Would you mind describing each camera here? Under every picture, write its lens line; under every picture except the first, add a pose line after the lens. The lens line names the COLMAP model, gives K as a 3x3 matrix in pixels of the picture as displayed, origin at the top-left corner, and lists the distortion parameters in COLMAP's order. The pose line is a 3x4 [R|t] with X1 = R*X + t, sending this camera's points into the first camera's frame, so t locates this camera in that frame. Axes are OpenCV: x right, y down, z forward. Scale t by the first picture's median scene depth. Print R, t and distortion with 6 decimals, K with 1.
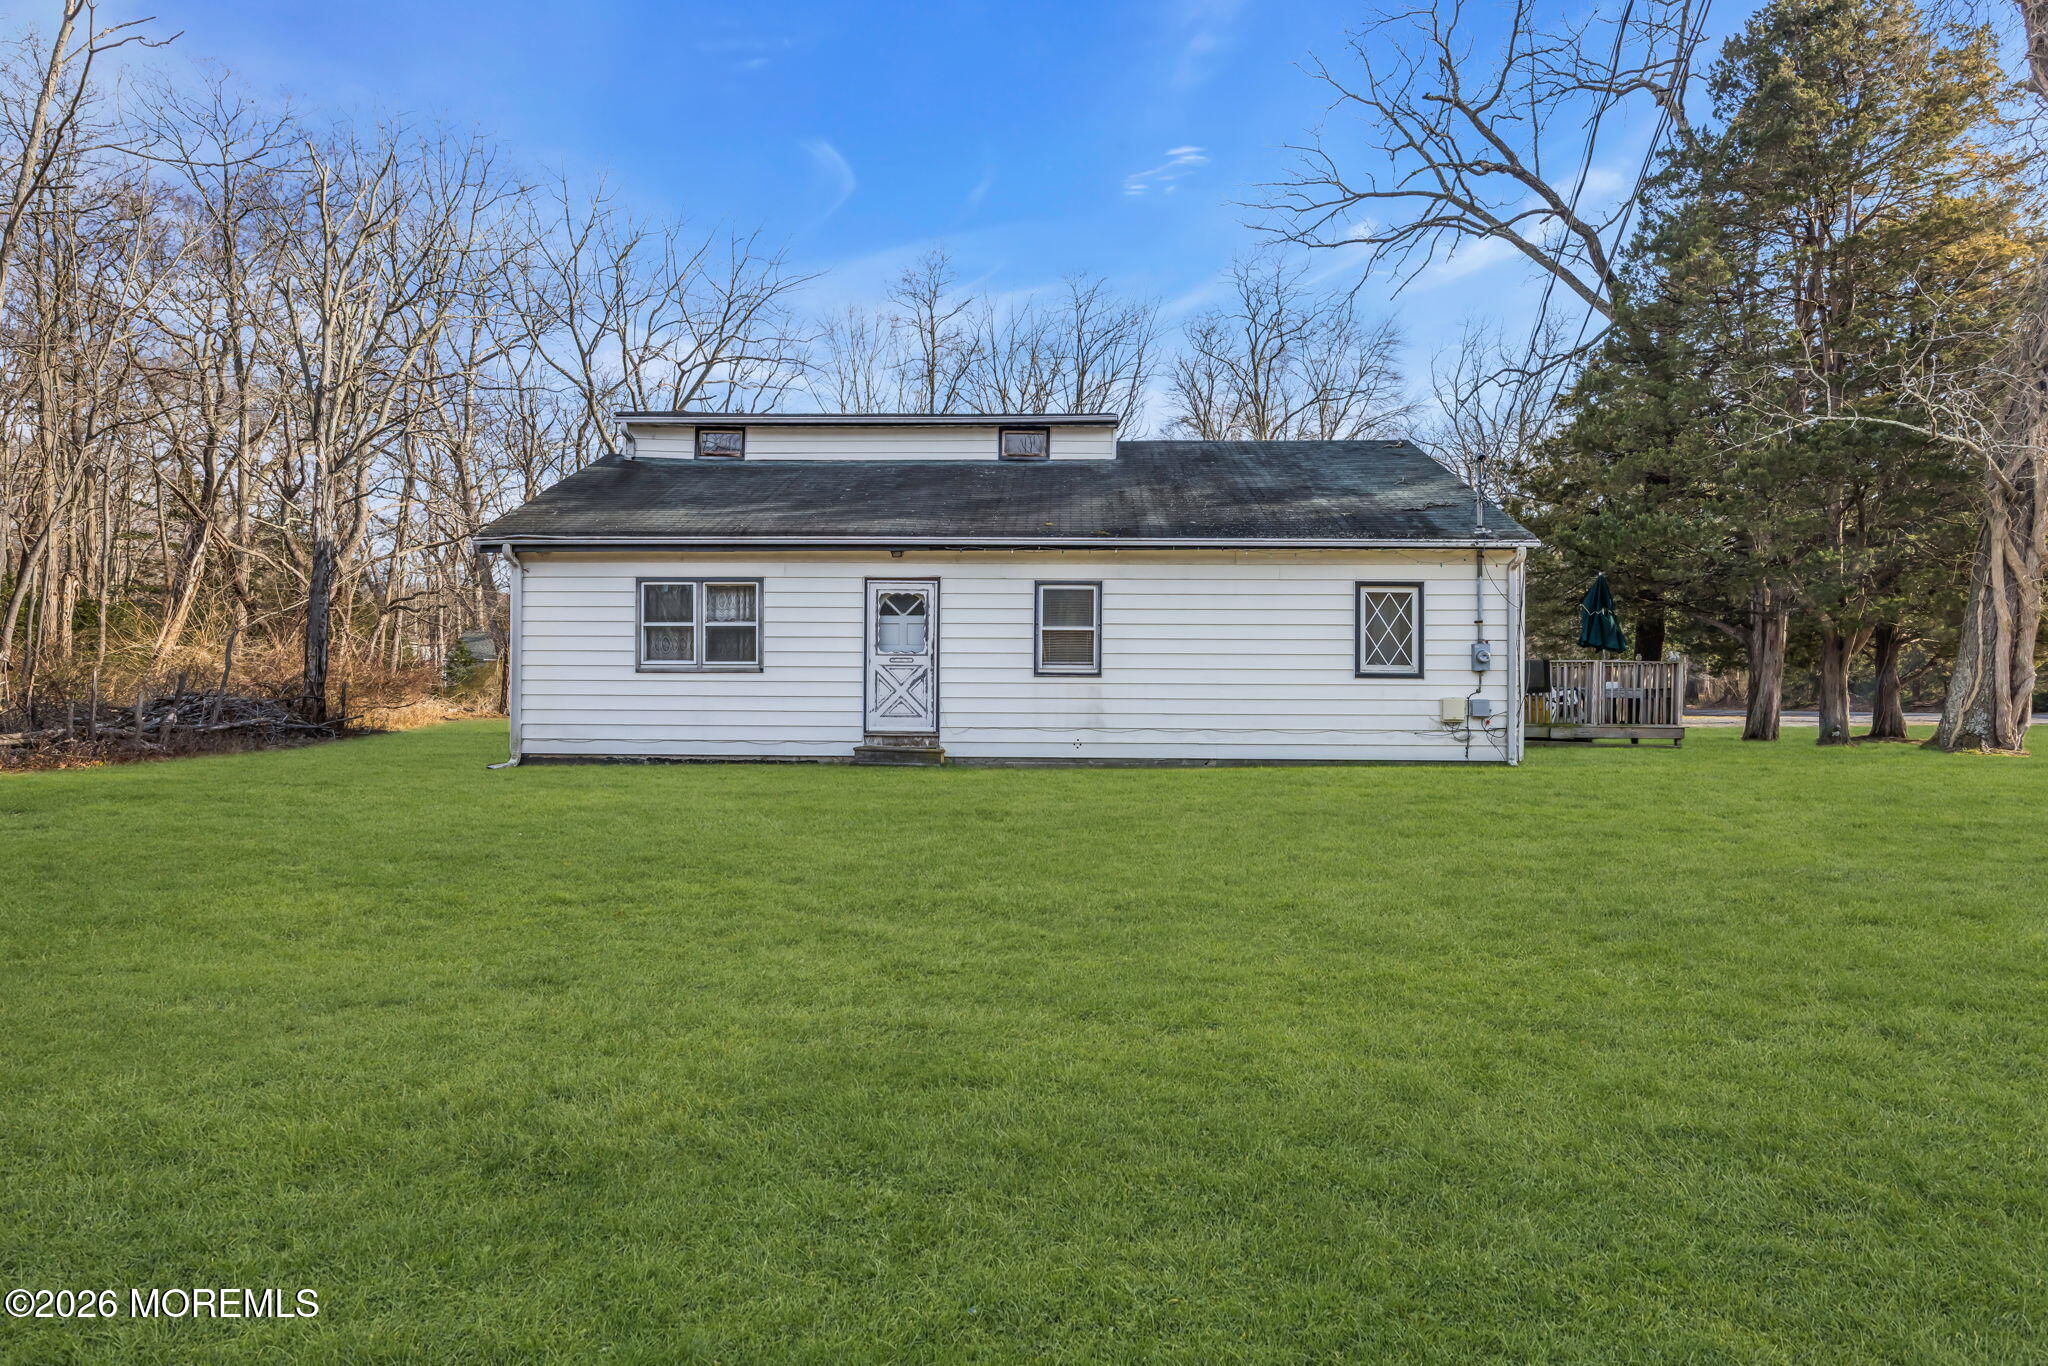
lens RADIAL K [[1099.0, 0, 1025.0], [0, 1099.0, 678.1], [0, 0, 1]] dist [-0.006866, -0.000211]
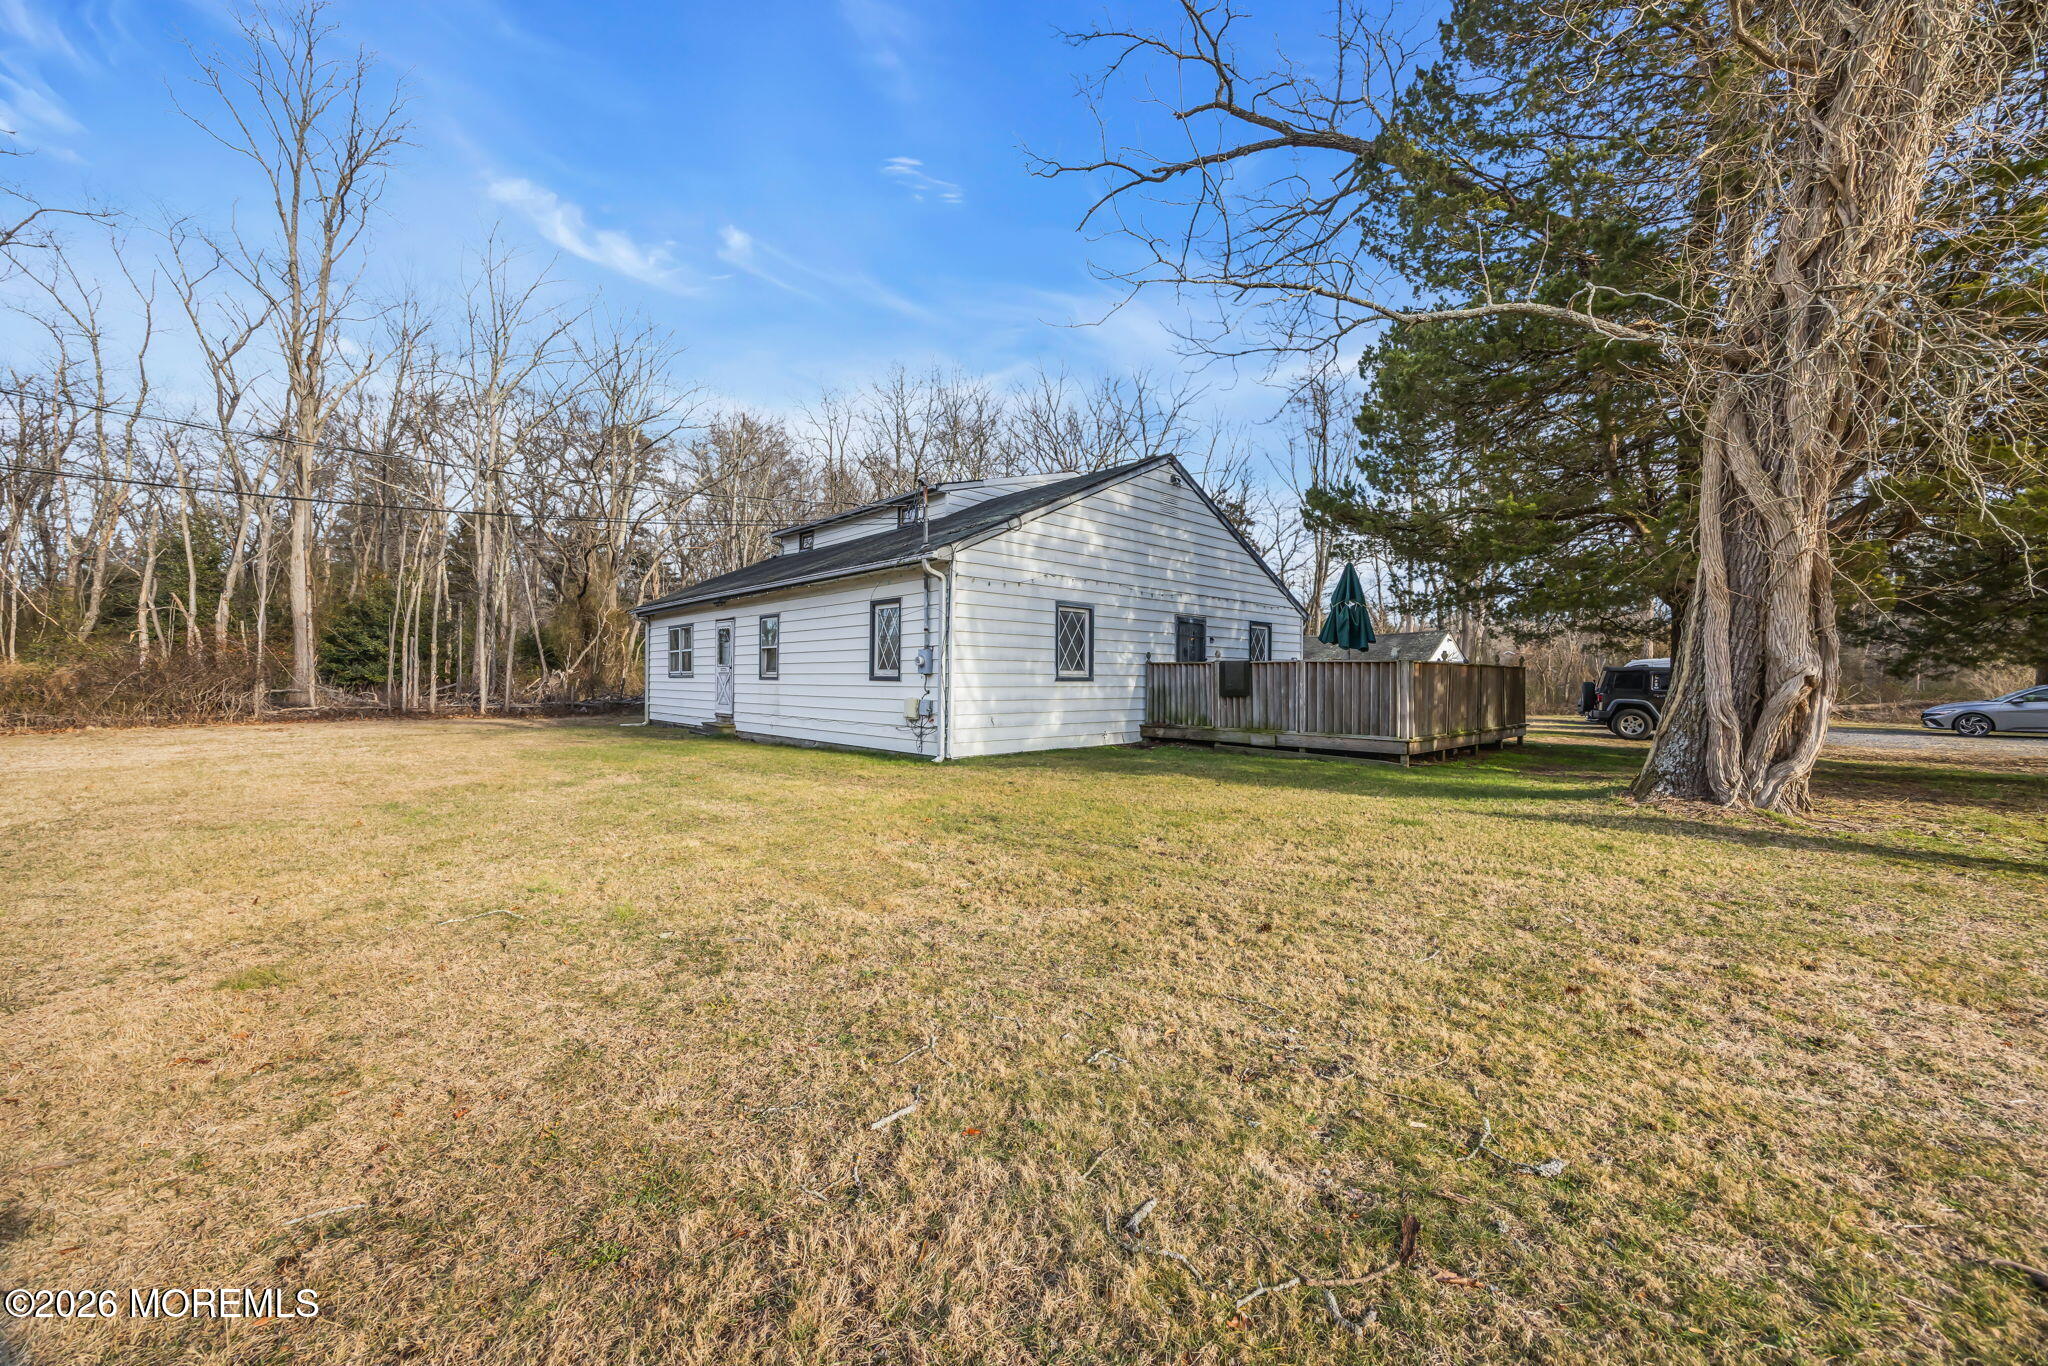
lens RADIAL K [[776.8, 0, 1034.2], [0, 776.8, 680.9], [0, 0, 1]] dist [-0.002420, 0.000160]
pose [[0.709581, -0.001556, -0.704623, 1.024048], [-0.000486, 0.999996, -0.002698, 0.002587], [0.704624, 0.002257, 0.709577, 0.507704]]
